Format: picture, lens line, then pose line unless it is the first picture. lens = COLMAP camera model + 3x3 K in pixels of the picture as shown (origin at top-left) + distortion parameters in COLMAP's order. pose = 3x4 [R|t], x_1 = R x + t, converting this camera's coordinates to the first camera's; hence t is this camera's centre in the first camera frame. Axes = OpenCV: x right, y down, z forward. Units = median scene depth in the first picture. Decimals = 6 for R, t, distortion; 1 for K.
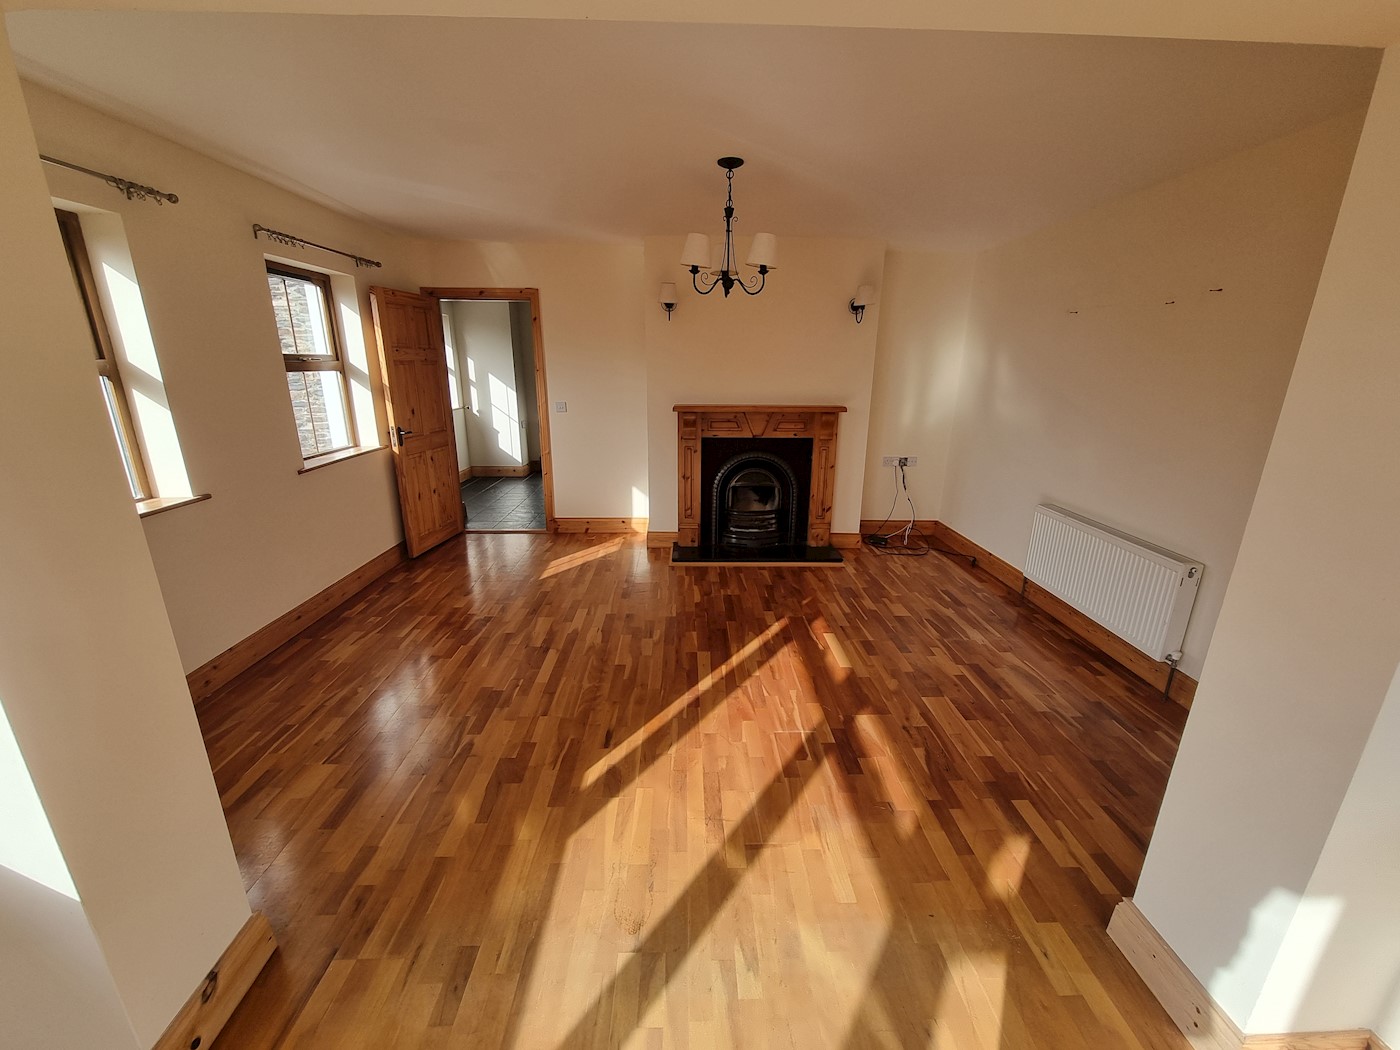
lens RADIAL K [[578.2, 0, 701.3], [0, 578.2, 539.6], [0, 0, 1]] dist [-0.003149, 0.000340]
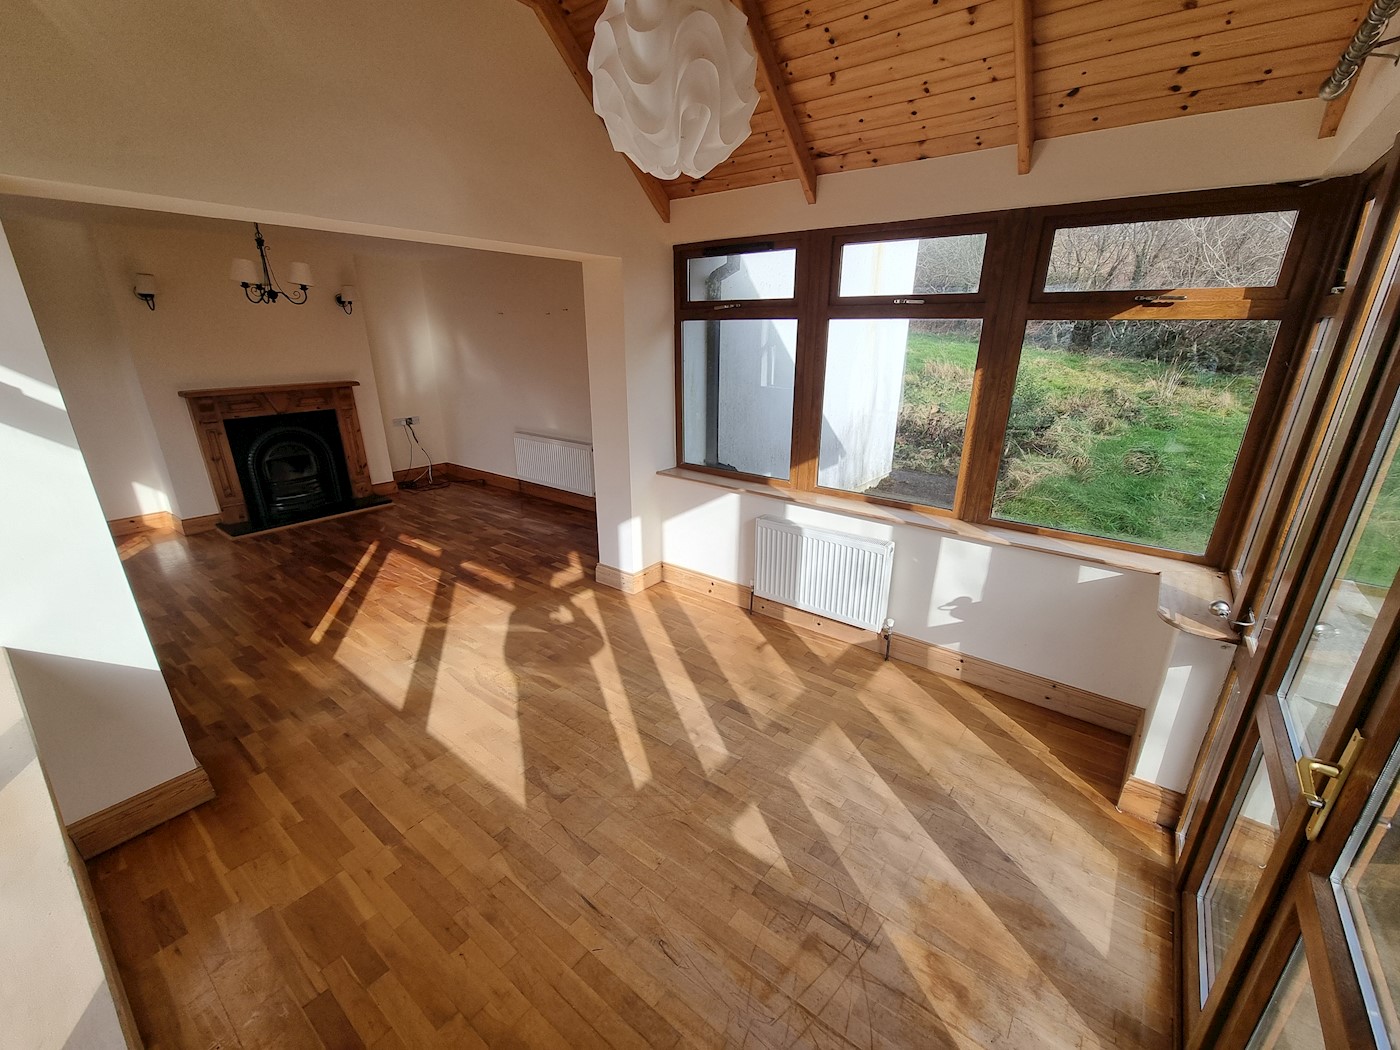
lens RADIAL K [[578.2, 0, 701.3], [0, 578.2, 539.6], [0, 0, 1]] dist [-0.003149, 0.000340]
pose [[0.631567, -0.272147, 0.725989, -0.326847], [0.232812, 0.959727, 0.157234, 0.090244], [-0.739542, 0.069715, 0.669491, -0.432023]]
